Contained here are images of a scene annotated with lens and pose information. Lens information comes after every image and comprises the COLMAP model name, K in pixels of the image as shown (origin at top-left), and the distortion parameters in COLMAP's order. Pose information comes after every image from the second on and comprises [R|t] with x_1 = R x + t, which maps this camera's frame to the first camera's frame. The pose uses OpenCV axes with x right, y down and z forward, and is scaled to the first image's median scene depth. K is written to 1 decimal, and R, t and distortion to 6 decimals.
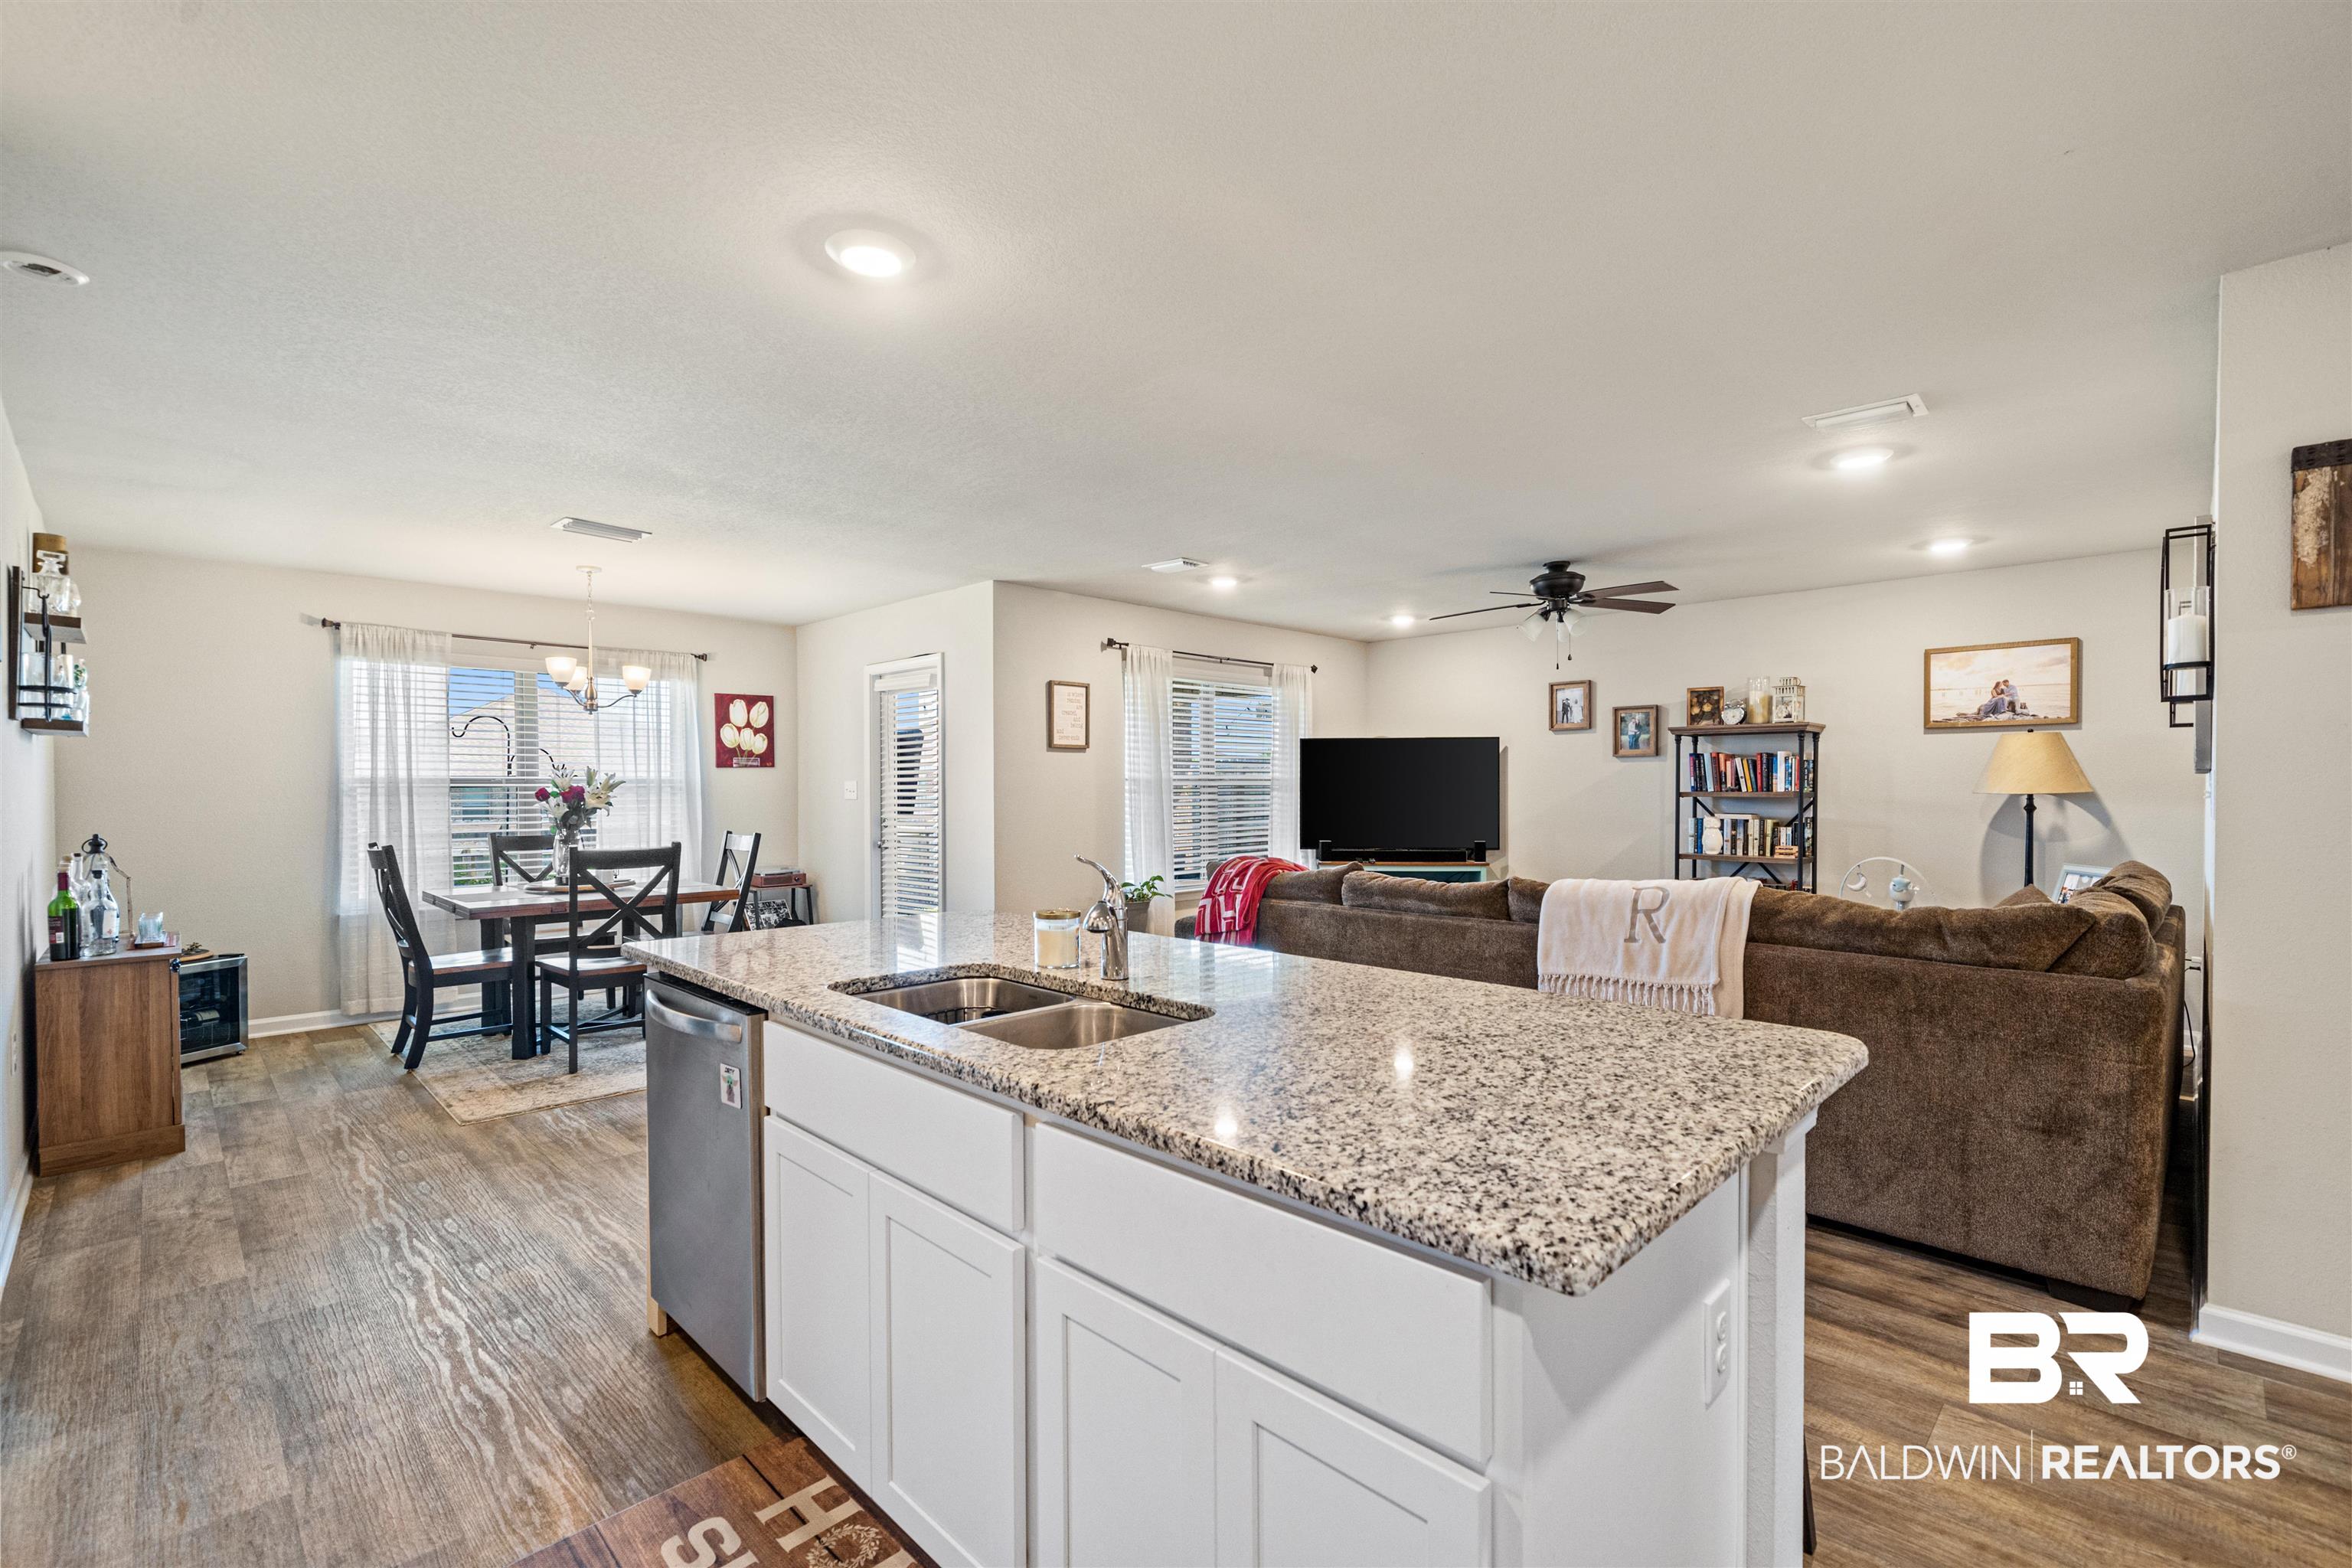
lens RADIAL K [[1024.3, 0, 1181.6], [0, 1024.3, 800.9], [0, 0, 1]] dist [0.000708, 0.000177]
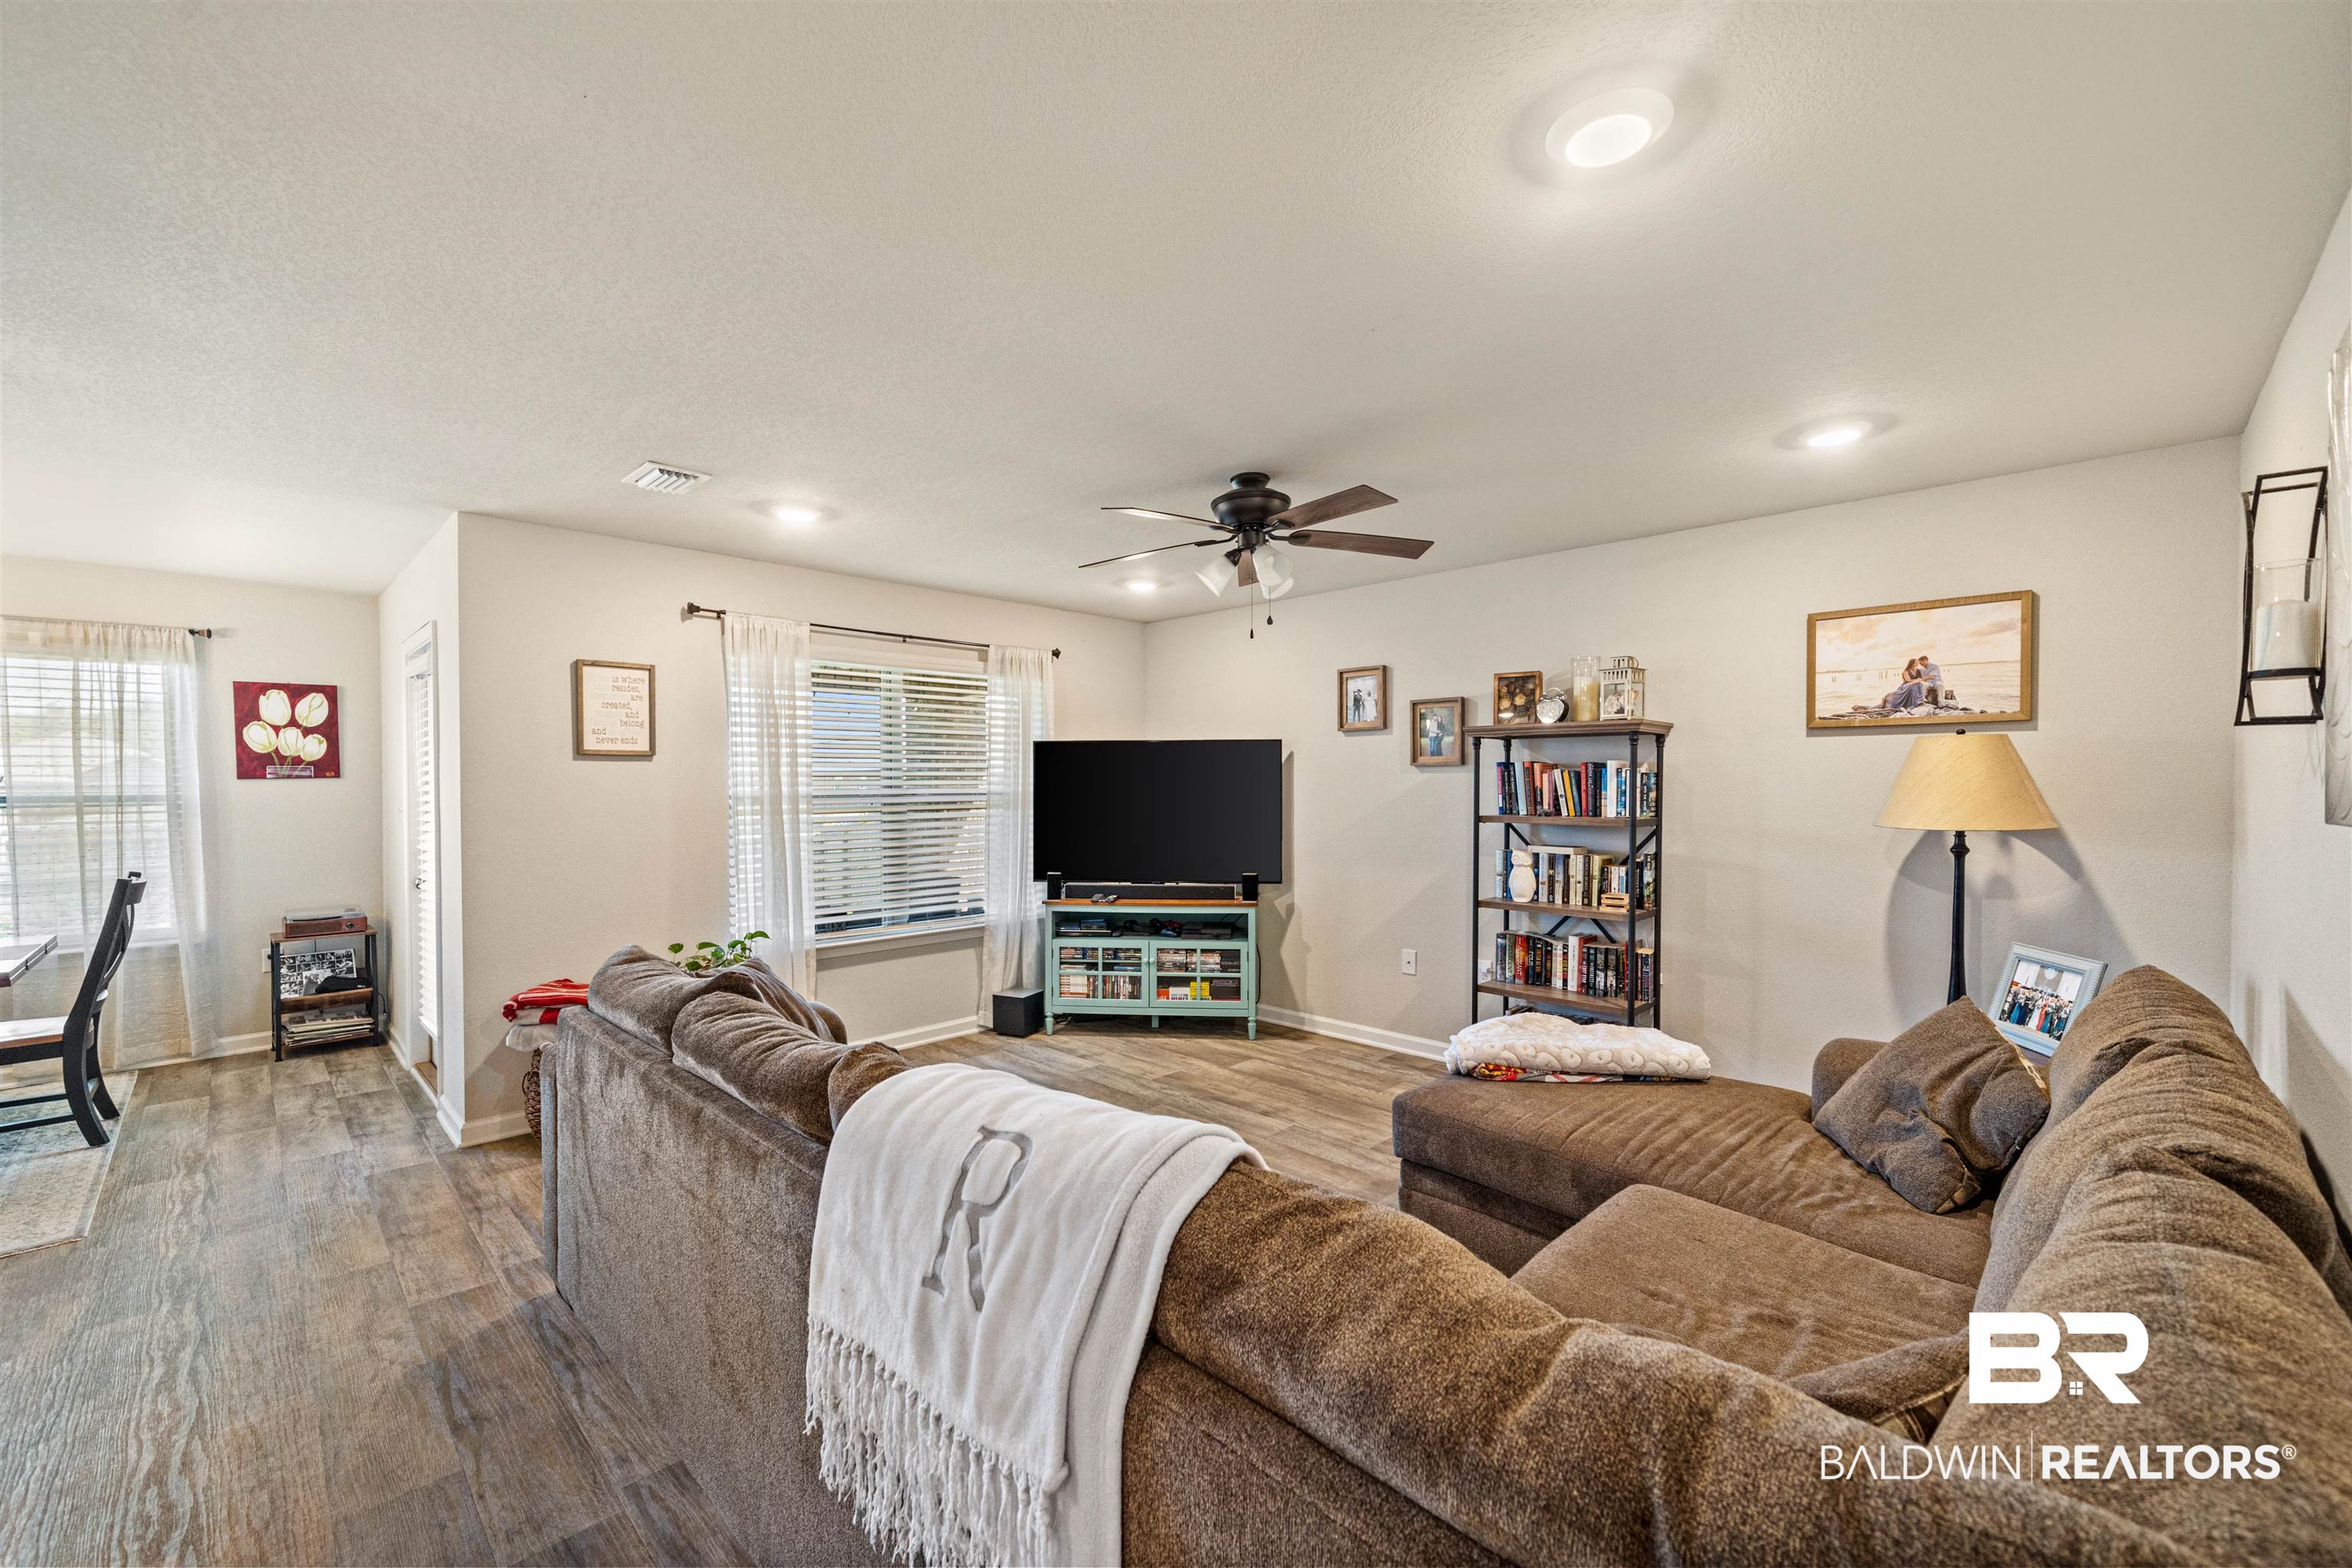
lens RADIAL K [[940.1, 0, 1180.9], [0, 940.1, 799.4], [0, 0, 1]] dist [-0.001550, 0.000141]
pose [[0.999977, 0.000255, 0.006844, 0.272183], [-0.000282, 0.999992, 0.003908, -0.023050], [-0.006843, -0.003910, 0.999969, 0.336731]]
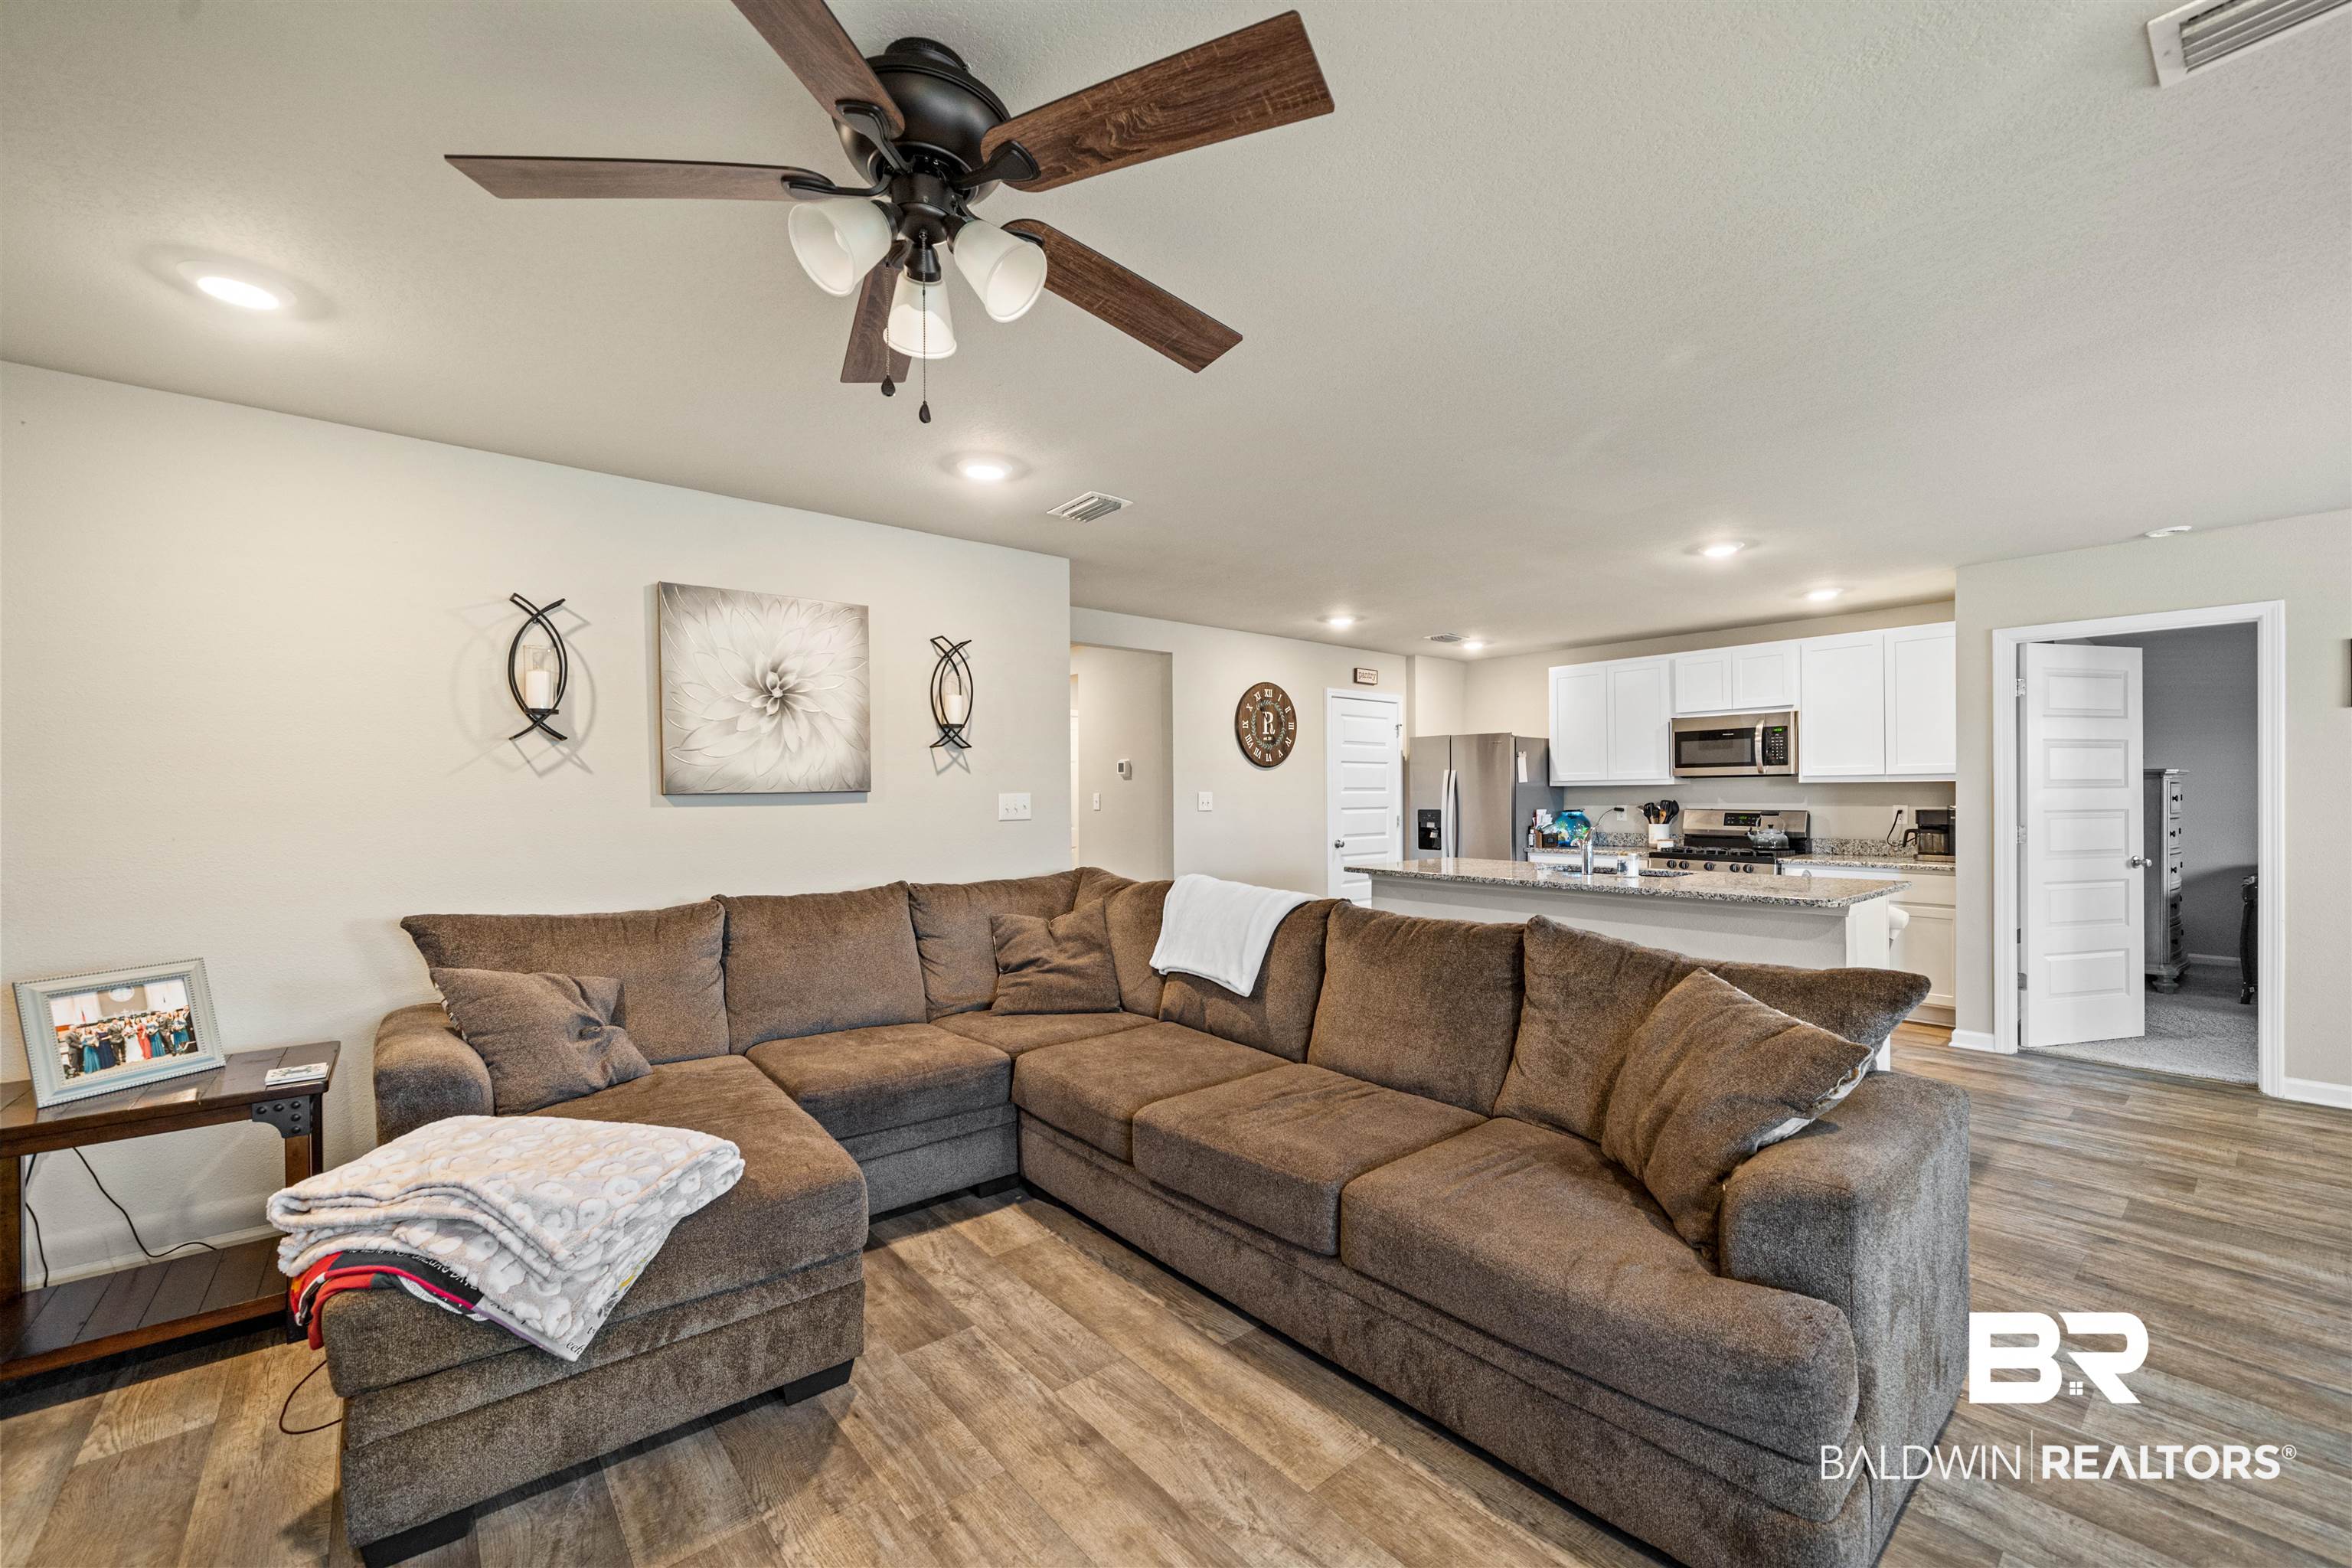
lens RADIAL K [[940.1, 0, 1180.9], [0, 940.1, 799.4], [0, 0, 1]] dist [-0.001550, 0.000141]
pose [[-0.996214, 0.008777, 0.086493, 0.231929], [0.010501, 0.999755, 0.019498, -0.020210], [-0.086301, 0.020333, -0.996062, 1.091476]]
